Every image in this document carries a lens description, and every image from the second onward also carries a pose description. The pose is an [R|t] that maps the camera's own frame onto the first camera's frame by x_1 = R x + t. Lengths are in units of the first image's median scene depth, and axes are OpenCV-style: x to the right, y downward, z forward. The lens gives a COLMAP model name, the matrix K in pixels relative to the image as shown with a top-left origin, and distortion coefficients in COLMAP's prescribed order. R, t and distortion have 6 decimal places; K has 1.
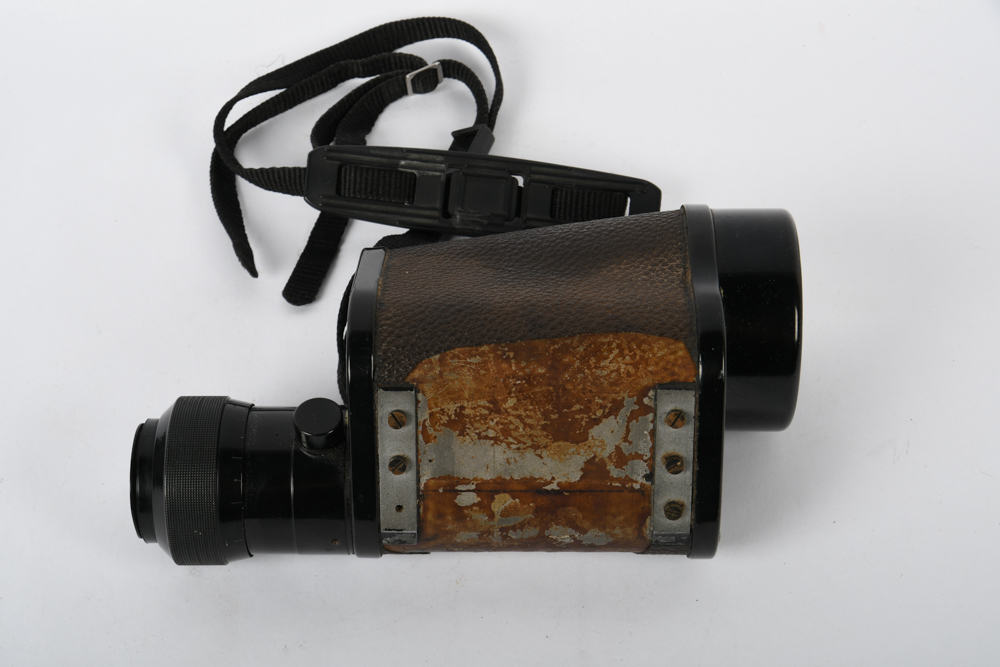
lens RADIAL K [[2043.0, 0, 500.4], [0, 2043.0, 388.5], [0, 0, 1]] dist [0.299564, 0.031326]
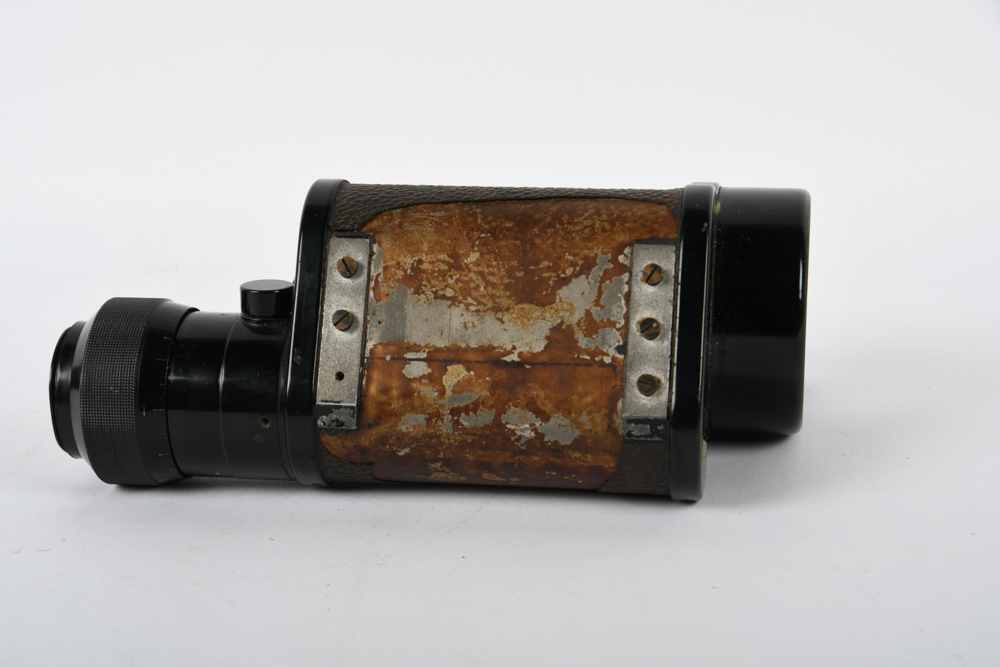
lens RADIAL K [[2043.0, 0, 500.4], [0, 2043.0, 388.5], [0, 0, 1]] dist [0.299564, 0.031326]
pose [[0.990192, 0.038467, -0.134316, 0.140288], [-0.107843, 0.821635, -0.559719, 0.557531], [0.088828, 0.568714, 0.817725, 0.287960]]
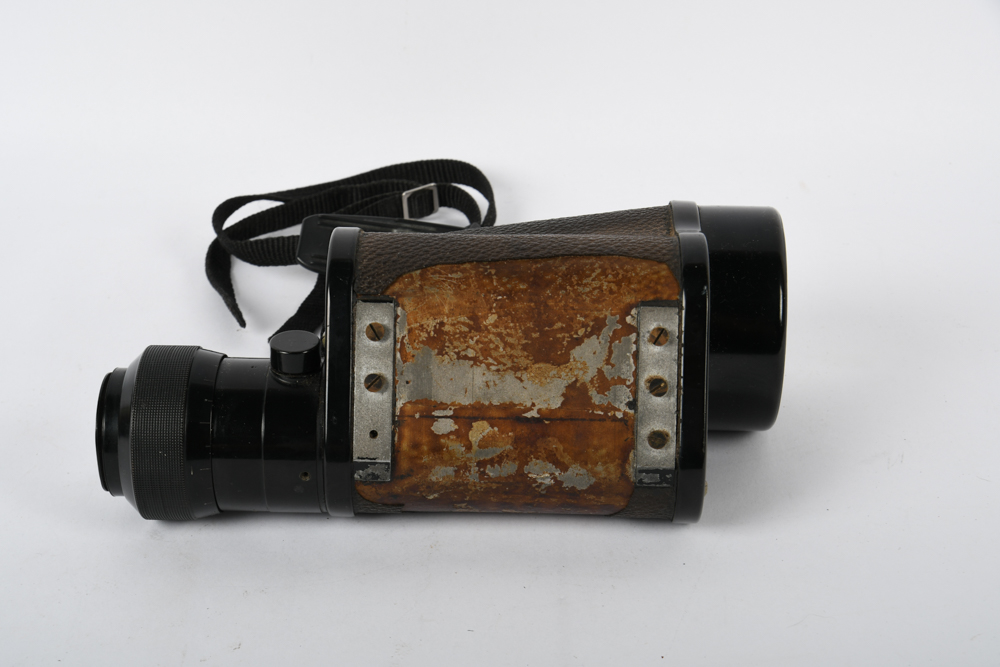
lens RADIAL K [[2043.0, 0, 500.4], [0, 2043.0, 388.5], [0, 0, 1]] dist [0.299564, 0.031326]
pose [[0.999707, 0.021868, -0.010363, 0.020195], [-0.024149, 0.929214, -0.368752, 0.397061], [0.001565, 0.368894, 0.929470, 0.096820]]
